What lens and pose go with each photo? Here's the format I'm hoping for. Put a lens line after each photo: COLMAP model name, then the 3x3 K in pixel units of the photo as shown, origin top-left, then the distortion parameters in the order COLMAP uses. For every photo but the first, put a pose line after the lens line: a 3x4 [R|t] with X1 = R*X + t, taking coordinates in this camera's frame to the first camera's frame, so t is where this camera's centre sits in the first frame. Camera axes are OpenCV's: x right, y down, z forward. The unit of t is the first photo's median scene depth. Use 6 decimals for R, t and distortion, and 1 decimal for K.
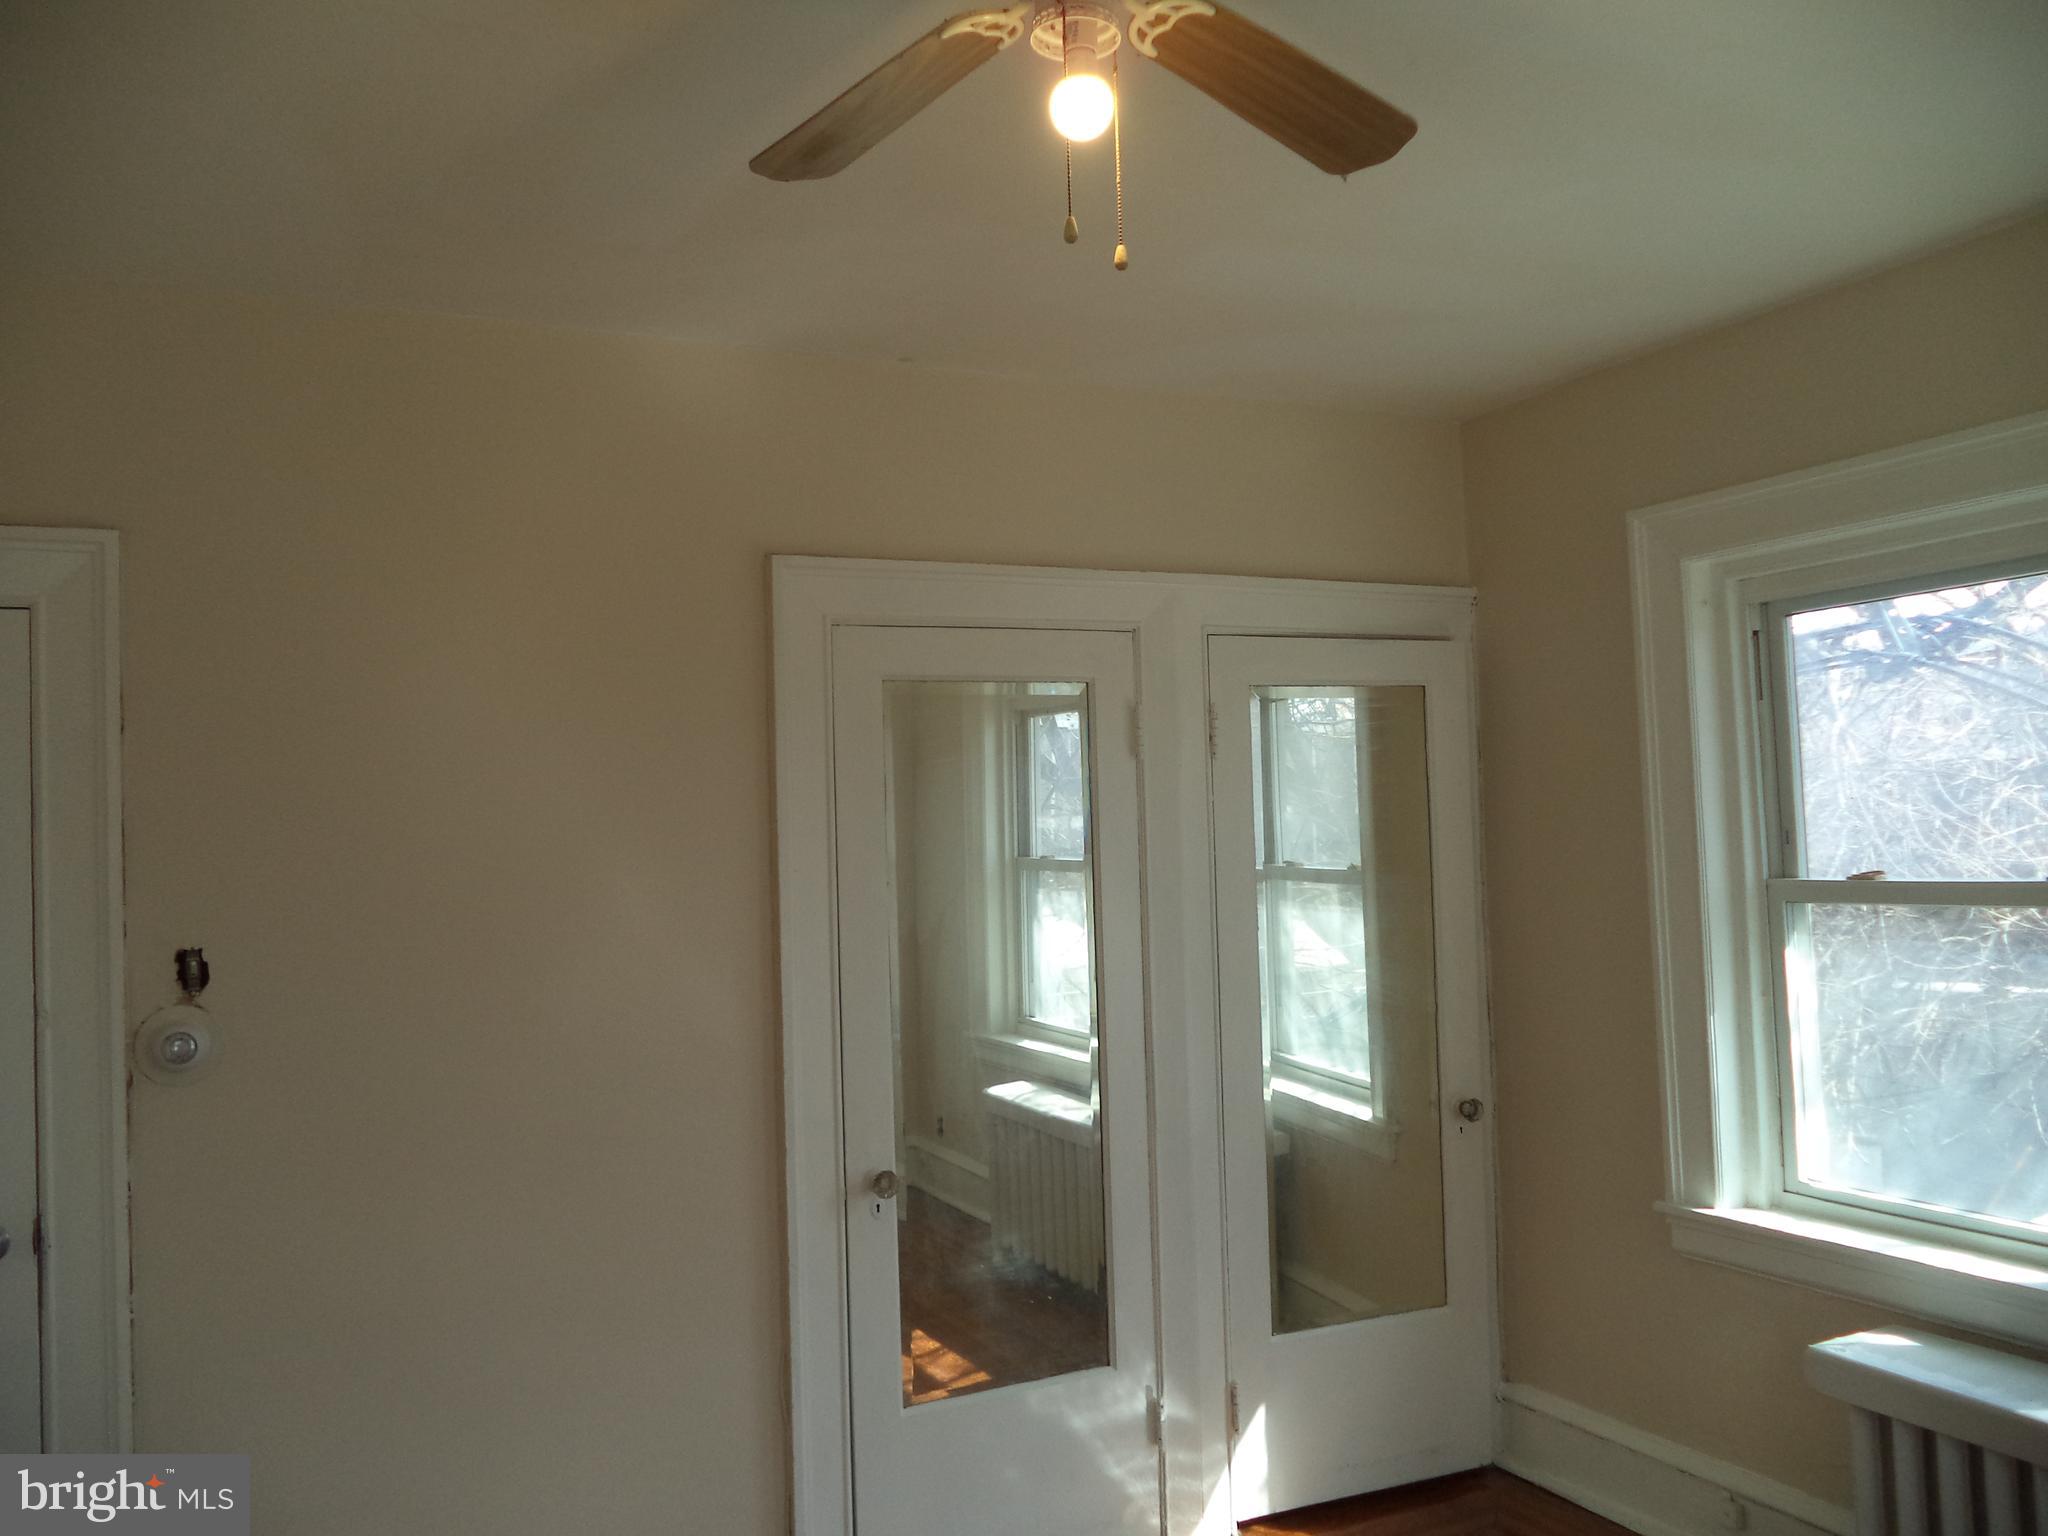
lens RADIAL K [[1646.6, 0, 1029.8], [0, 1646.6, 773.7], [0, 0, 1]] dist [-0.070241, 0.063411]
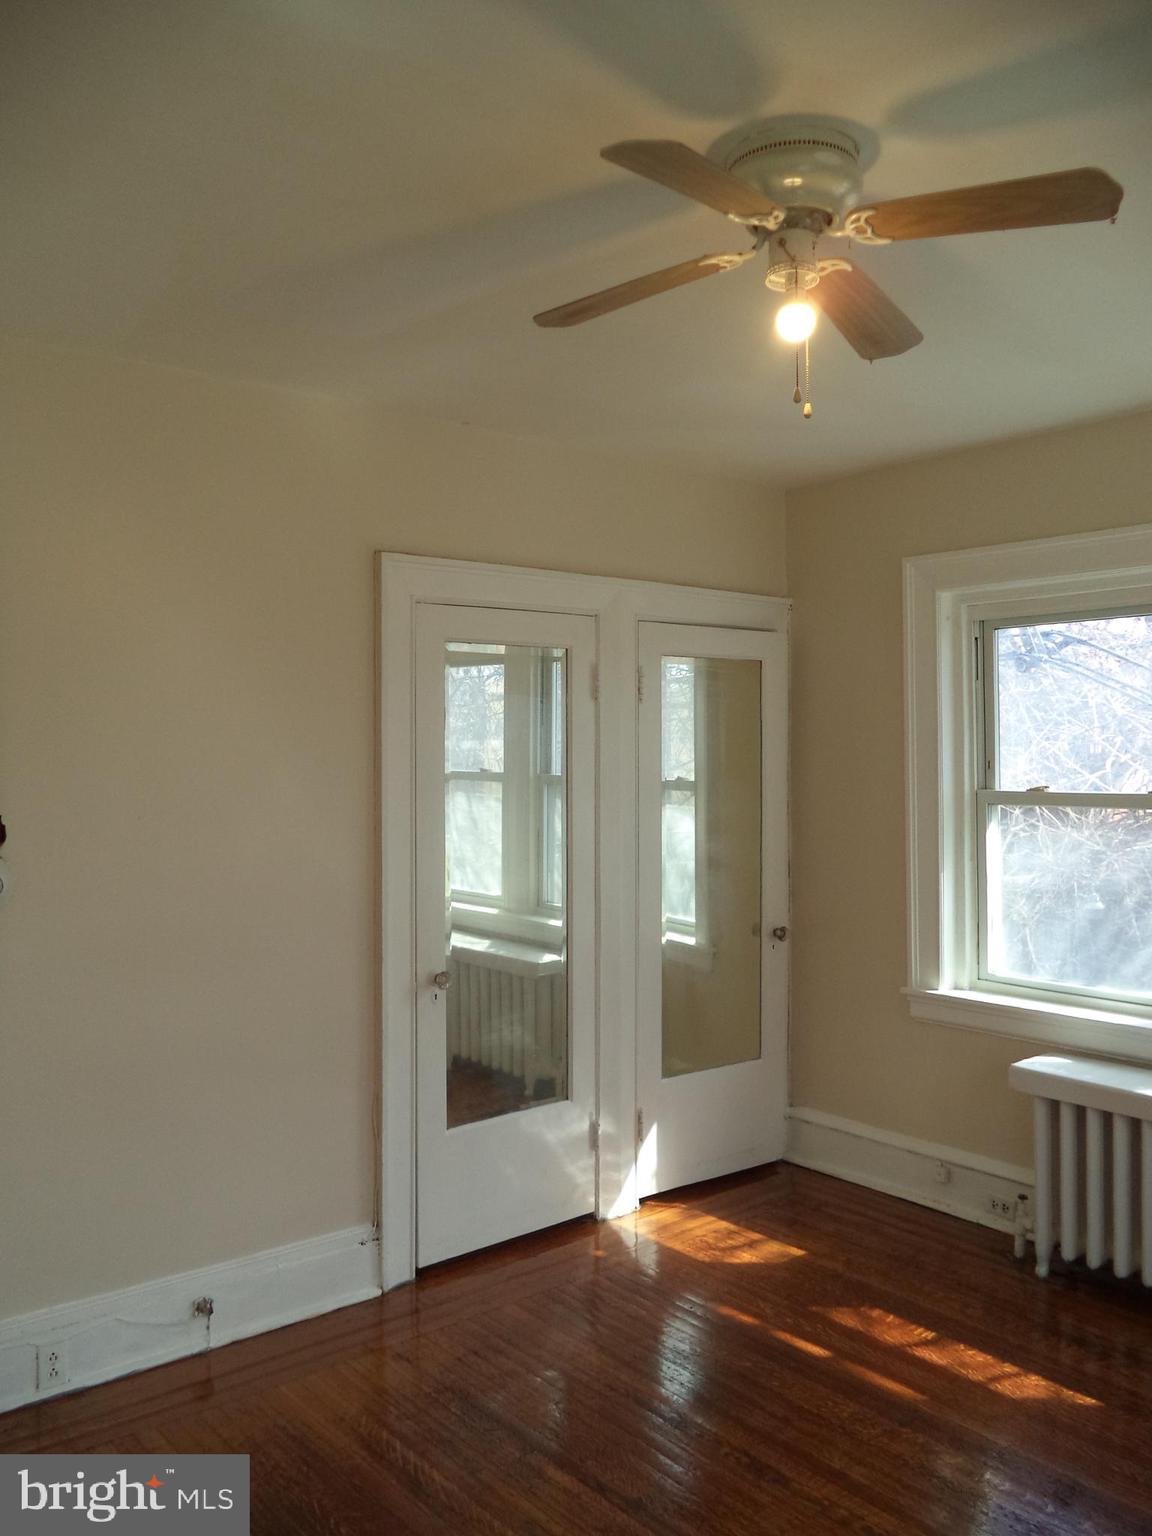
lens RADIAL K [[1234.9, 0, 569.6], [0, 1234.9, 761.6], [0, 0, 1]] dist [-0.070241, 0.063411]
pose [[0.972403, 0.027279, 0.231706, -0.222604], [-0.036342, 0.998729, 0.034935, 0.008003], [-0.230459, -0.042391, 0.972158, -0.099338]]
